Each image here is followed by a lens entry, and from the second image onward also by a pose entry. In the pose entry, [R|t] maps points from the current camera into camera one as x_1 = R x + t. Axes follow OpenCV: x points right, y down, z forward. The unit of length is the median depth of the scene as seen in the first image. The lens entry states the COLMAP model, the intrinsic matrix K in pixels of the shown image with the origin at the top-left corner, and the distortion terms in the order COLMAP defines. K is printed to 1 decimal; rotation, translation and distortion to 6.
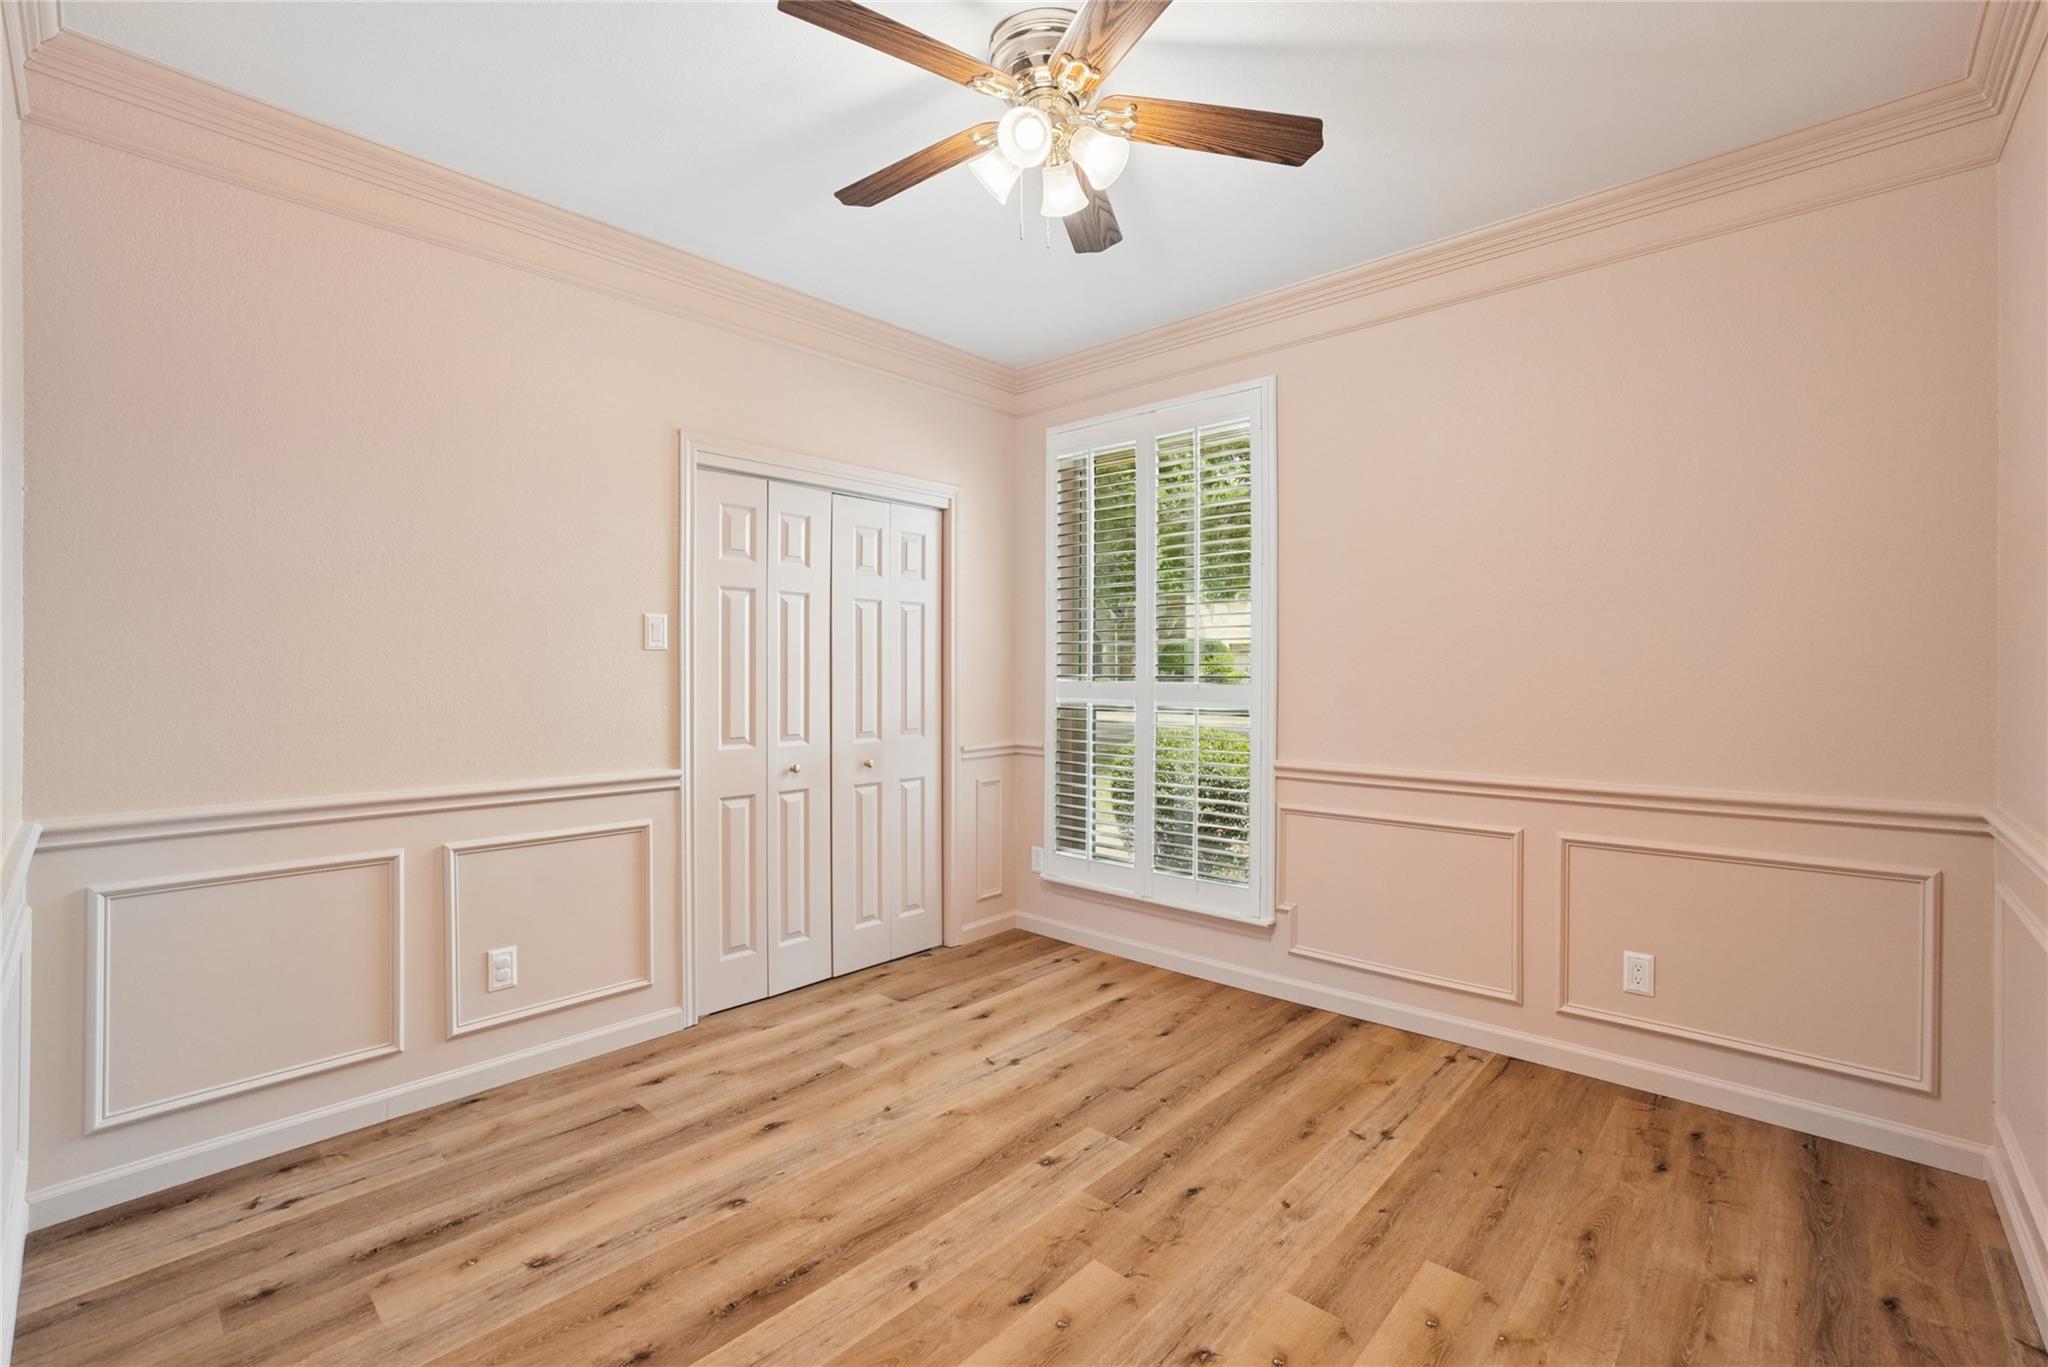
lens RADIAL K [[910.6, 0, 1047.8], [0, 910.6, 664.0], [0, 0, 1]] dist [-0.035063, 0.014962]
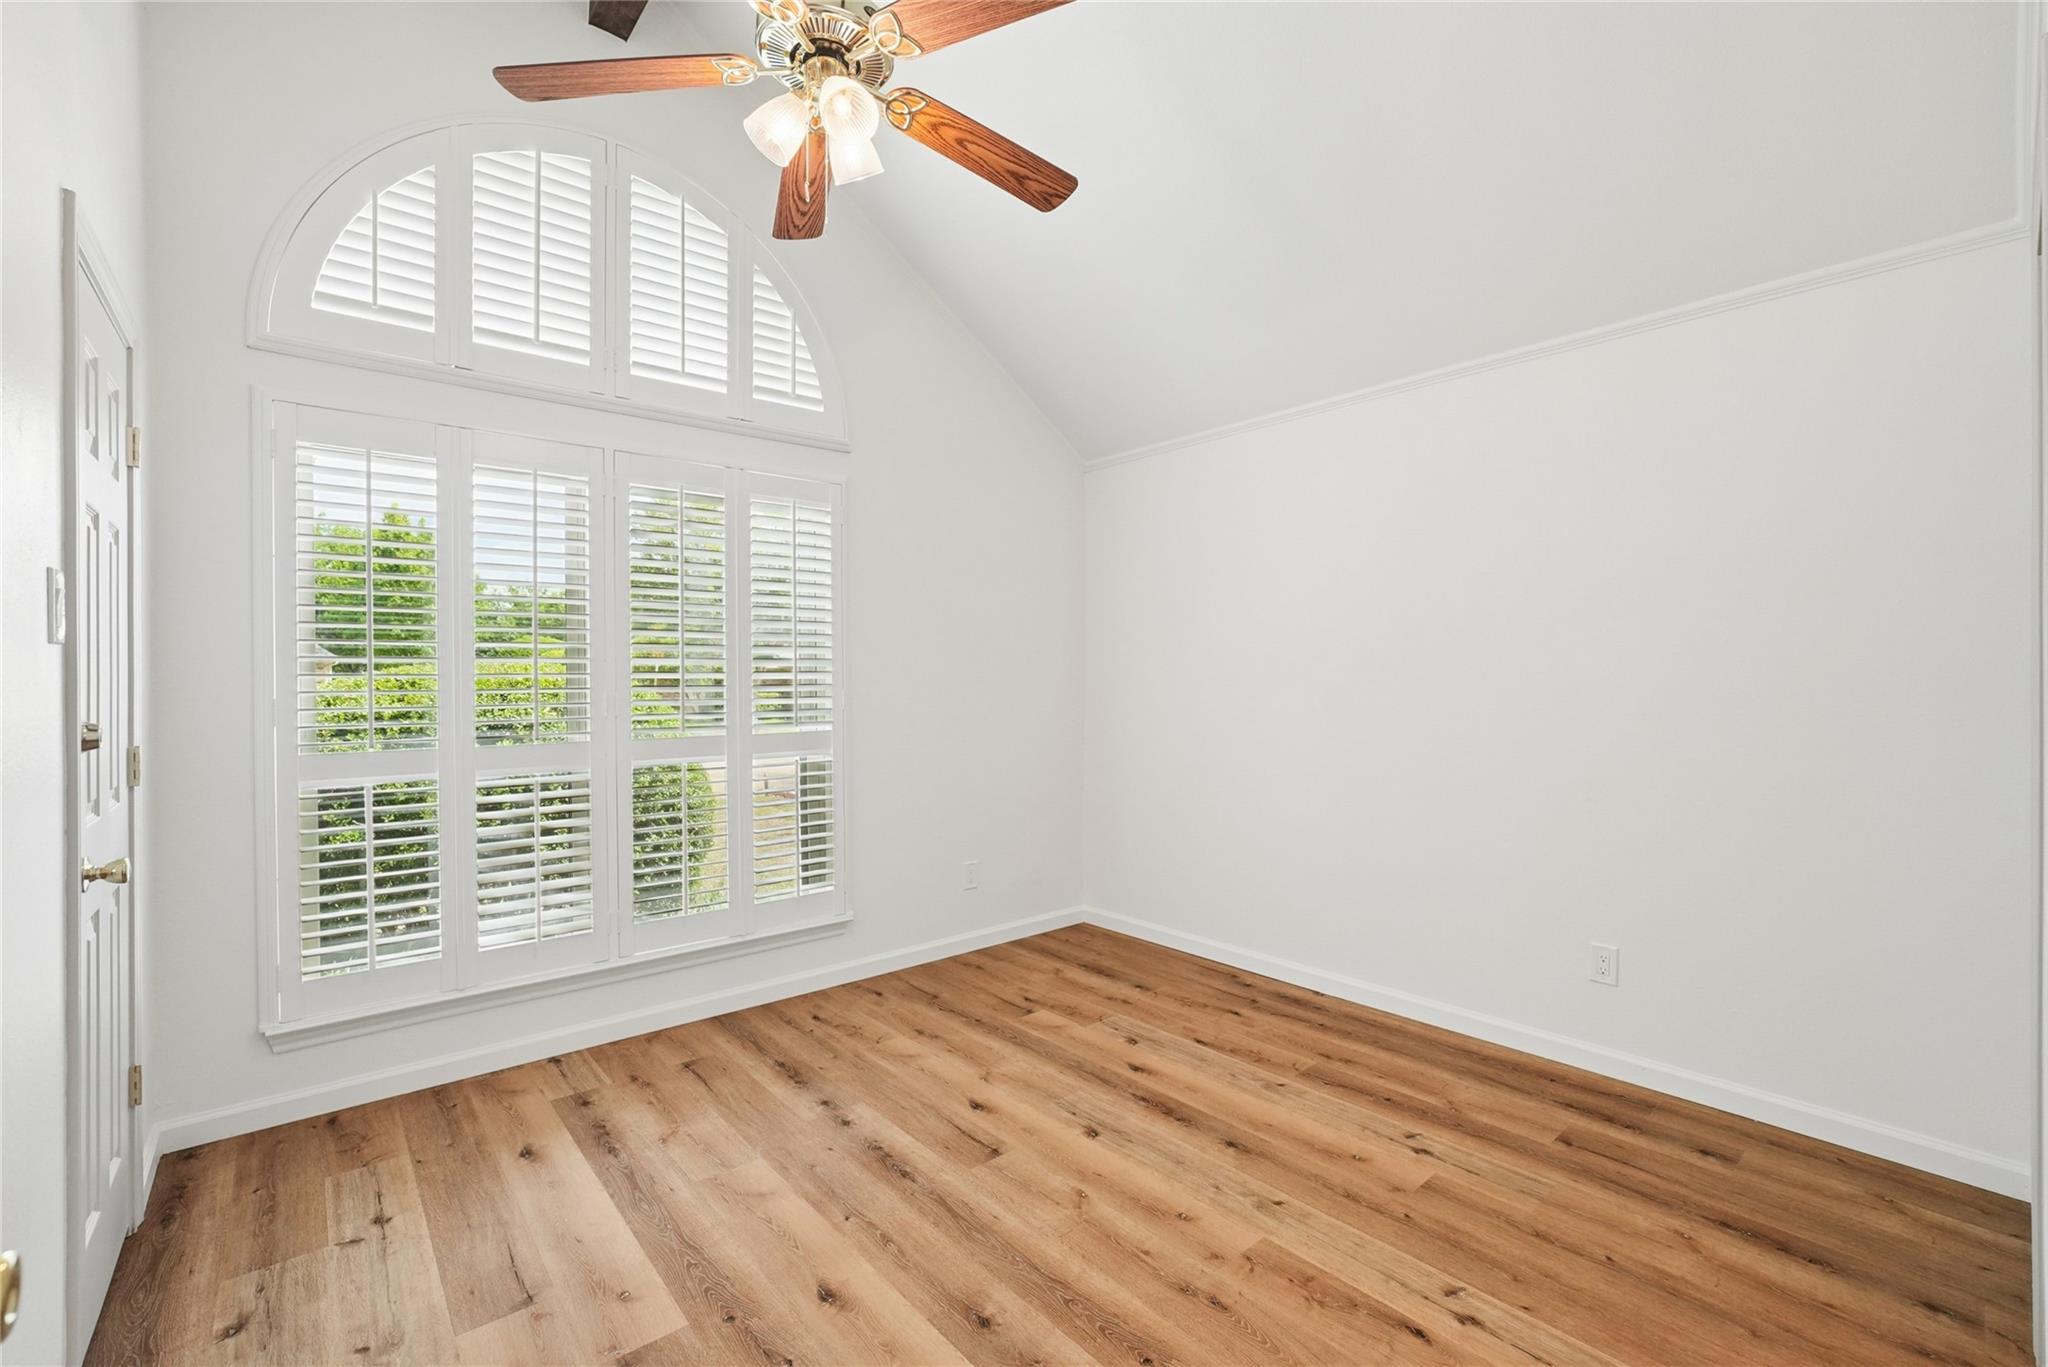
lens RADIAL K [[864.3, 0, 1018.1], [0, 864.3, 683.6], [0, 0, 1]] dist [-0.000534, 0.000079]
pose [[0.168143, -0.006868, 0.985739, -0.452602], [-0.005140, 0.999956, 0.007844, -0.026261], [-0.985749, -0.006385, 0.168101, 0.295892]]
